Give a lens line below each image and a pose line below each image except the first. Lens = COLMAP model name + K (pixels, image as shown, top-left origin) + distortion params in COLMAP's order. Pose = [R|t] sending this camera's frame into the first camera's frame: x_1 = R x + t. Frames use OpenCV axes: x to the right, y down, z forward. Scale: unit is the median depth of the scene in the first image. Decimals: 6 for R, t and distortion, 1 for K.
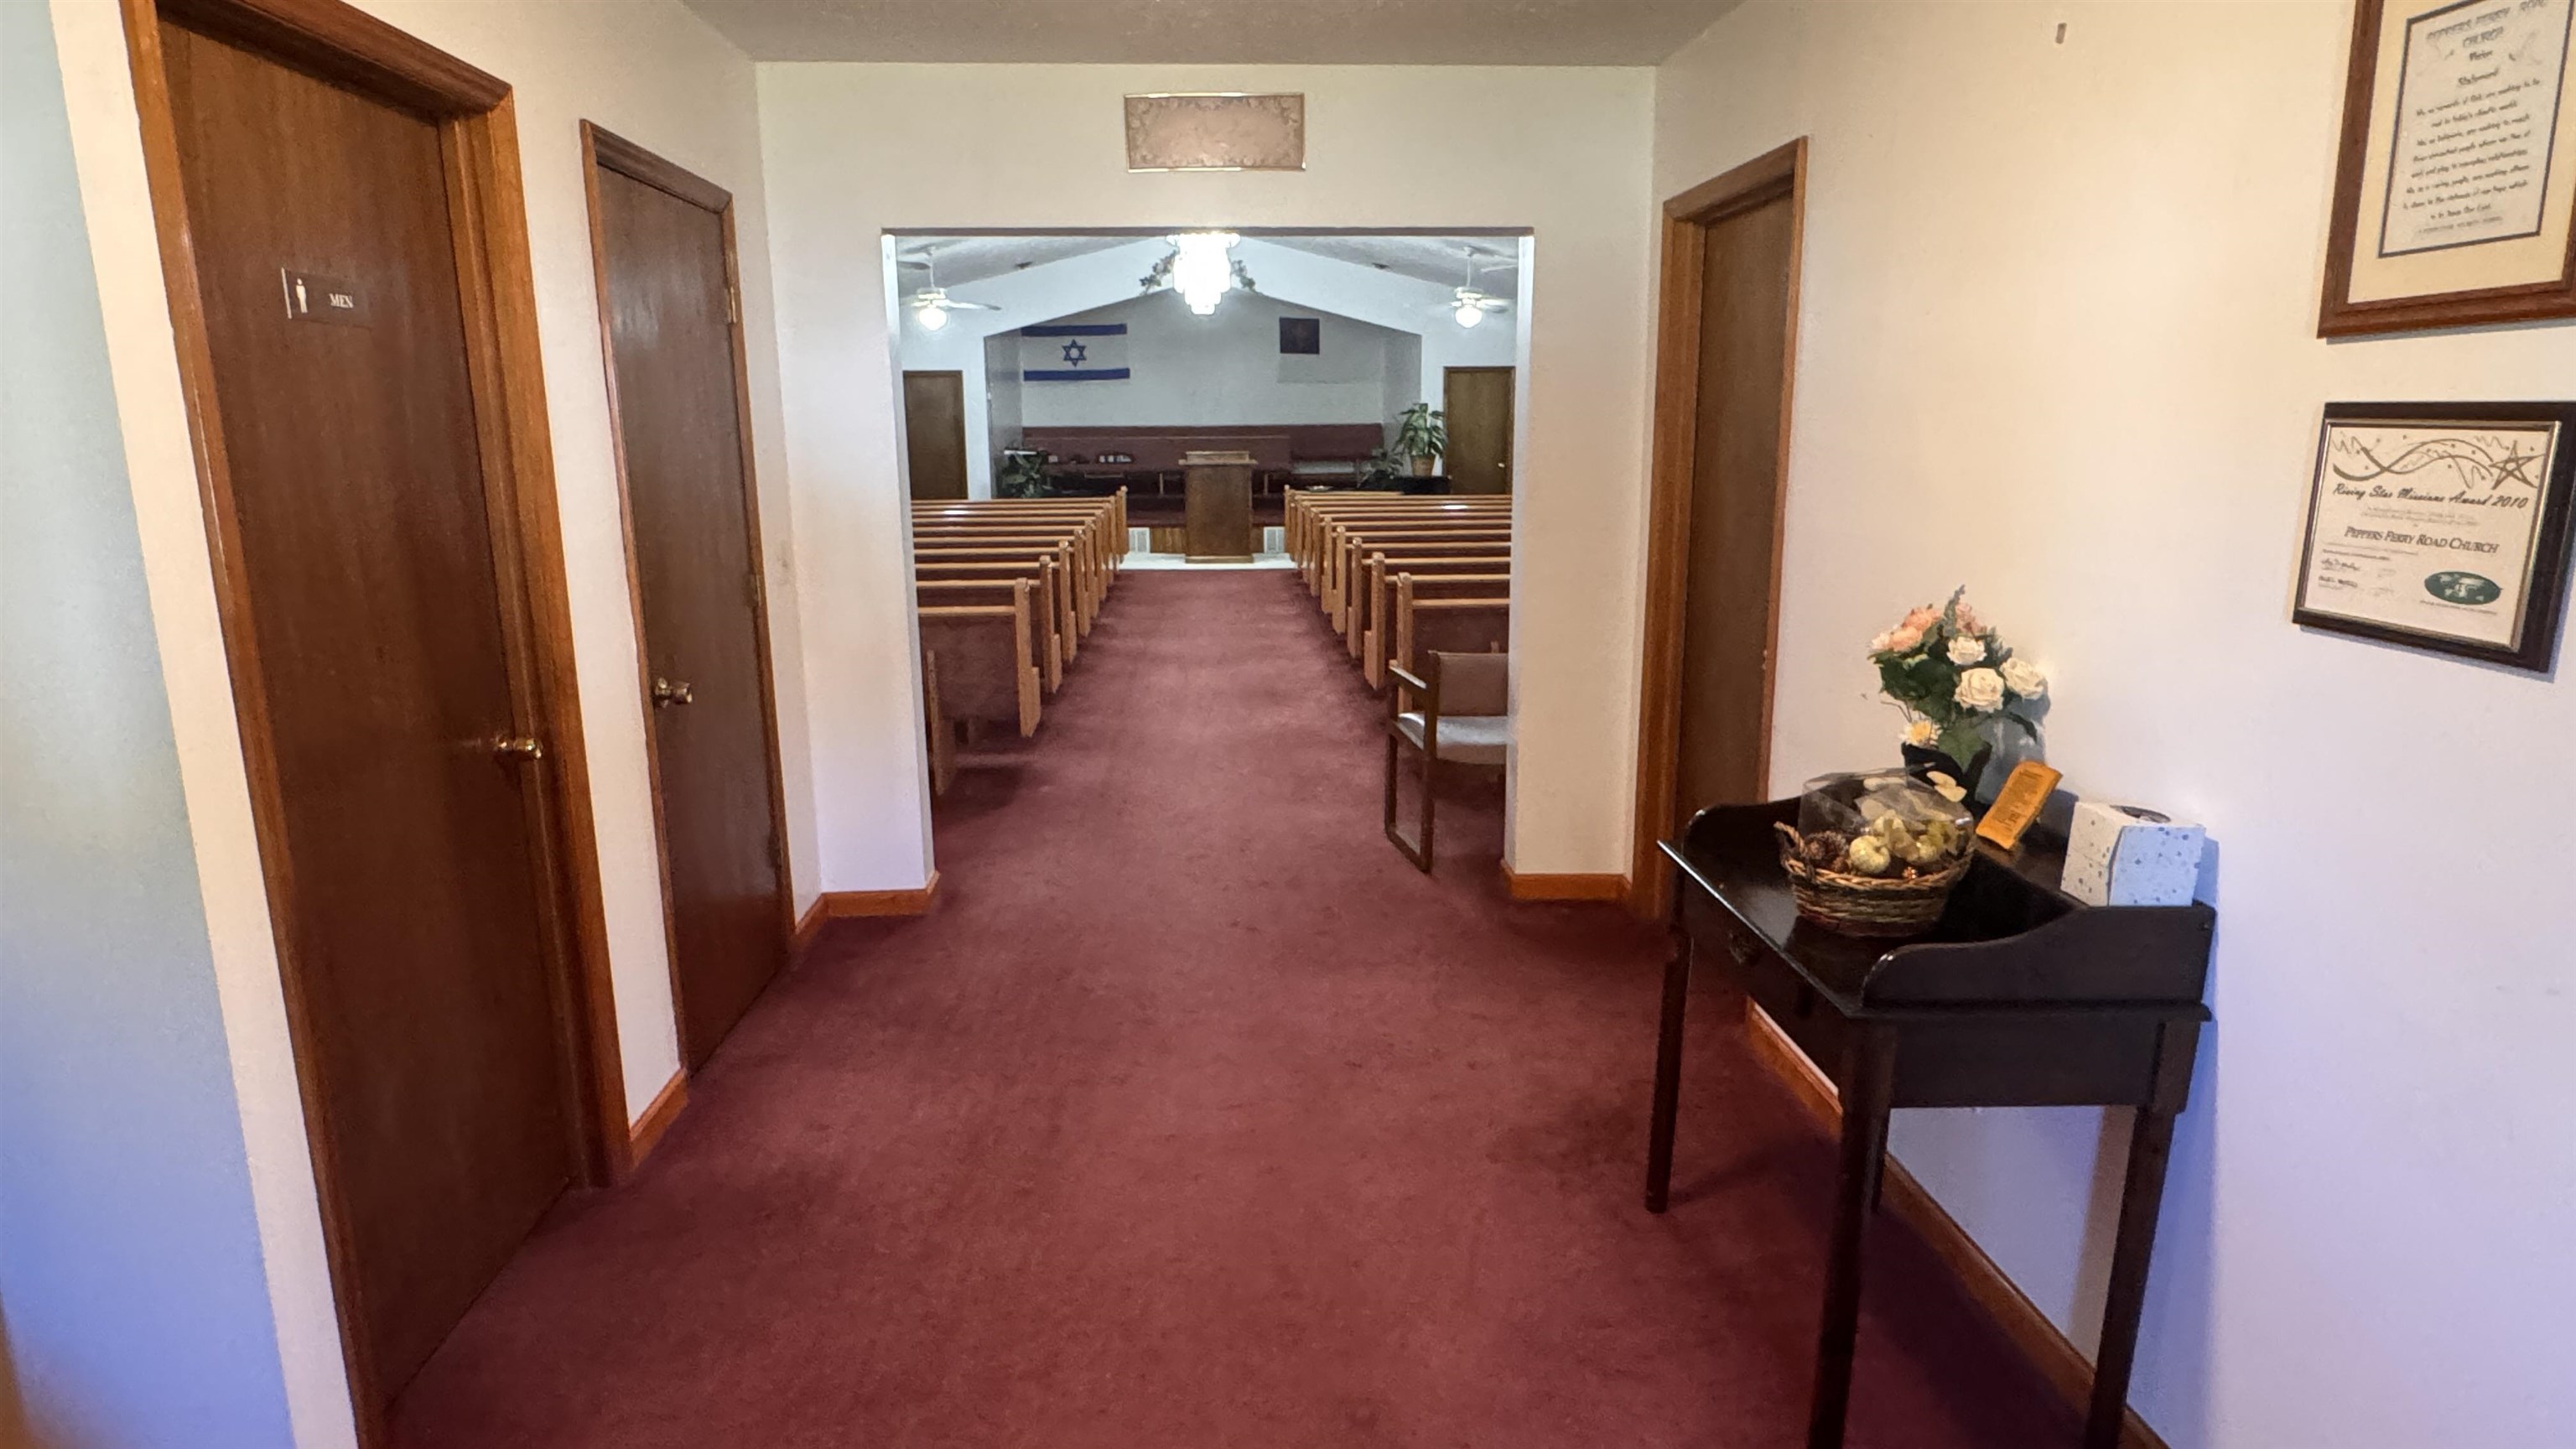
lens RADIAL K [[1420.9, 0, 1280.1], [0, 1420.9, 717.2], [0, 0, 1]] dist [-0.004441, 0.003612]
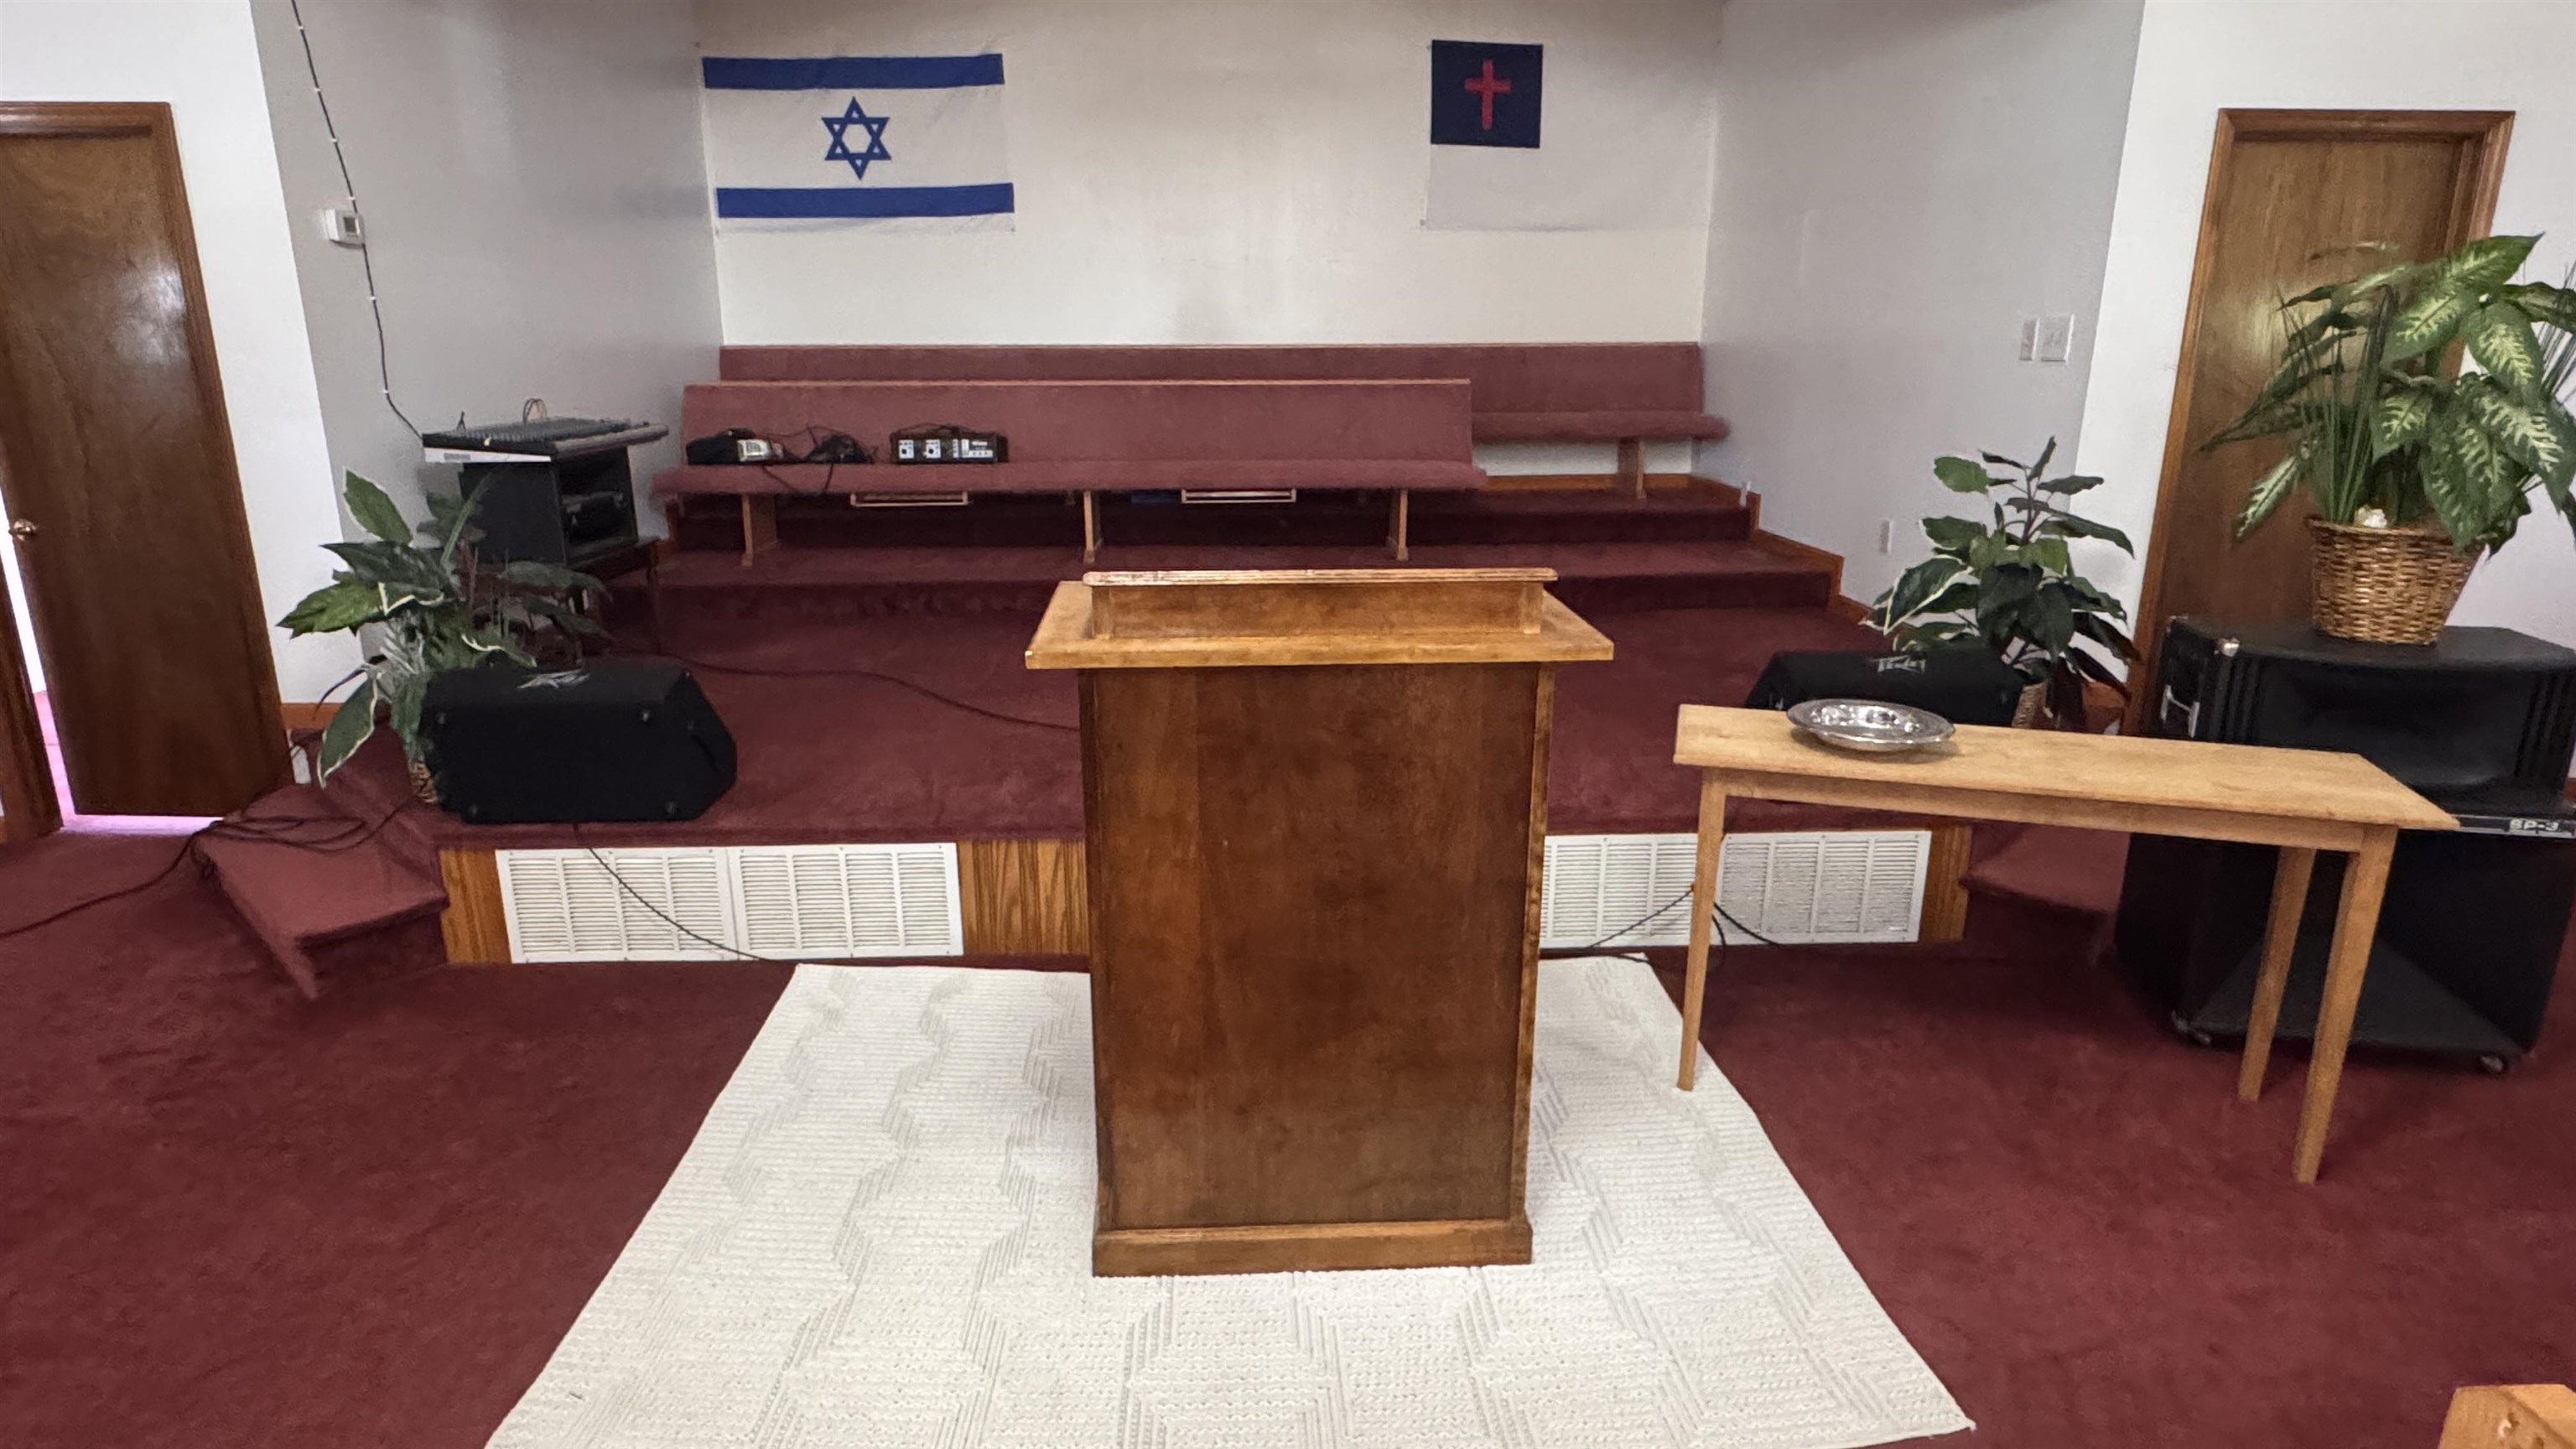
lens RADIAL K [[1420.9, 0, 1267.9], [0, 1420.9, 727.6], [0, 0, 1]] dist [-0.004441, 0.003612]
pose [[0.999816, 0.010644, -0.015936, -0.041025], [-0.009590, 0.997850, 0.064834, -0.159681], [0.016592, -0.064669, 0.997769, 0.765201]]
